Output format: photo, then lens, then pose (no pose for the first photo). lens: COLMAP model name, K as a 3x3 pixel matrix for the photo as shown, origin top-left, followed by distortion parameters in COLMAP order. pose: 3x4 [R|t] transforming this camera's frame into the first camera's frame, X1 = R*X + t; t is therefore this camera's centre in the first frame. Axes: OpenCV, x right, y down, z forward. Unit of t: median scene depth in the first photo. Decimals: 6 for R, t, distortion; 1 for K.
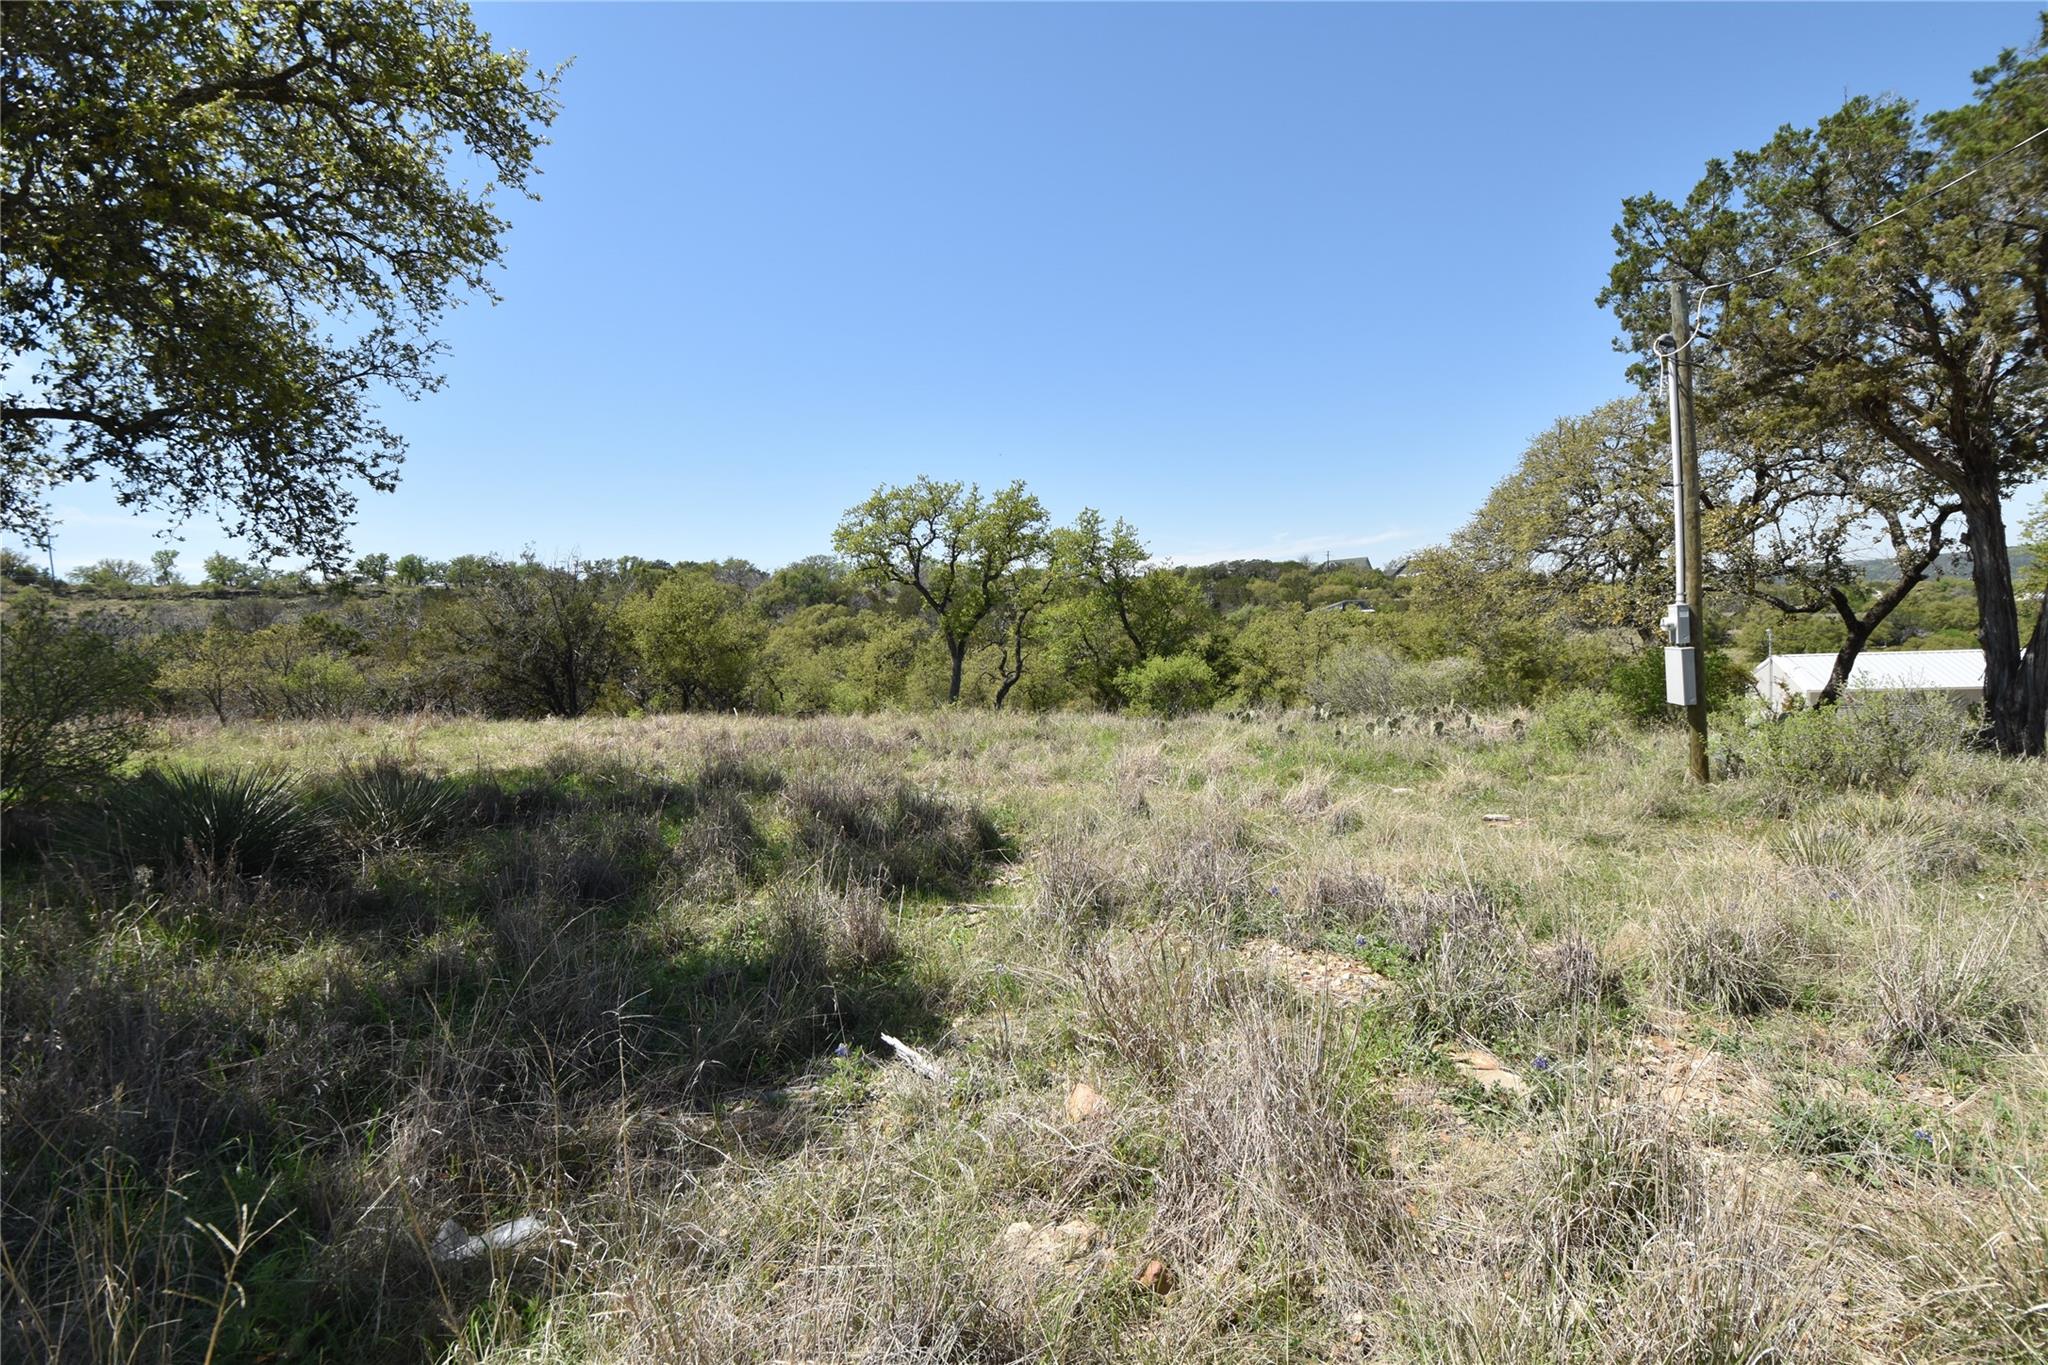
lens RADIAL K [[935.4, 0, 1021.0], [0, 935.4, 679.4], [0, 0, 1]] dist [-0.012932, -0.002254]
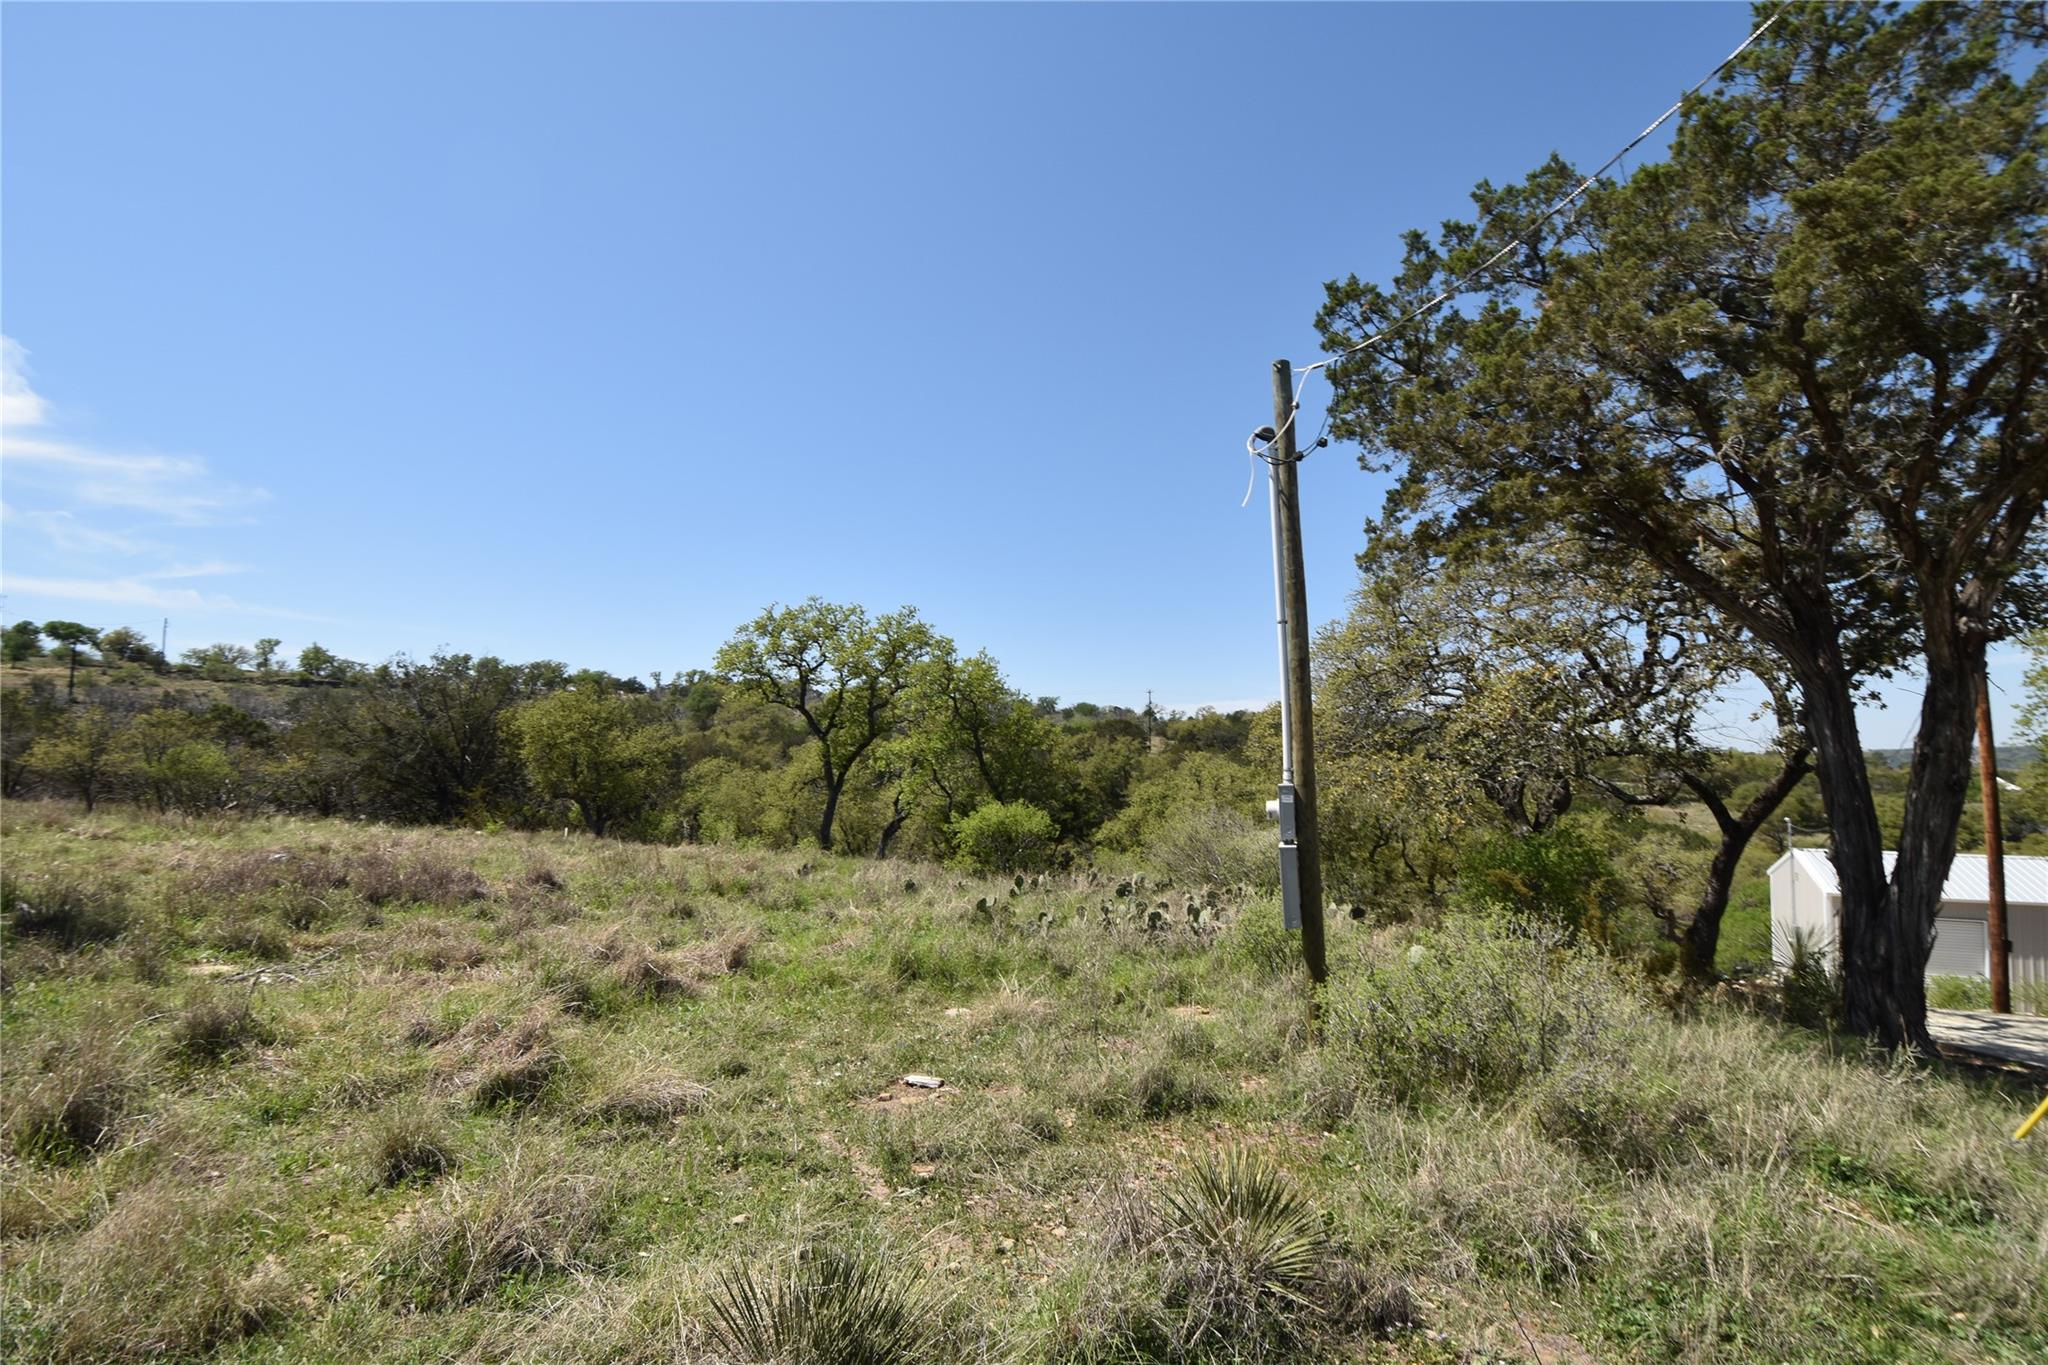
lens RADIAL K [[935.4, 0, 1027.5], [0, 935.4, 688.6], [0, 0, 1]] dist [-0.012932, -0.002254]
pose [[0.993374, 0.056986, -0.099804, 0.211259], [-0.069727, 0.989162, -0.129217, -0.016867], [0.091359, 0.135320, 0.986581, 0.090939]]
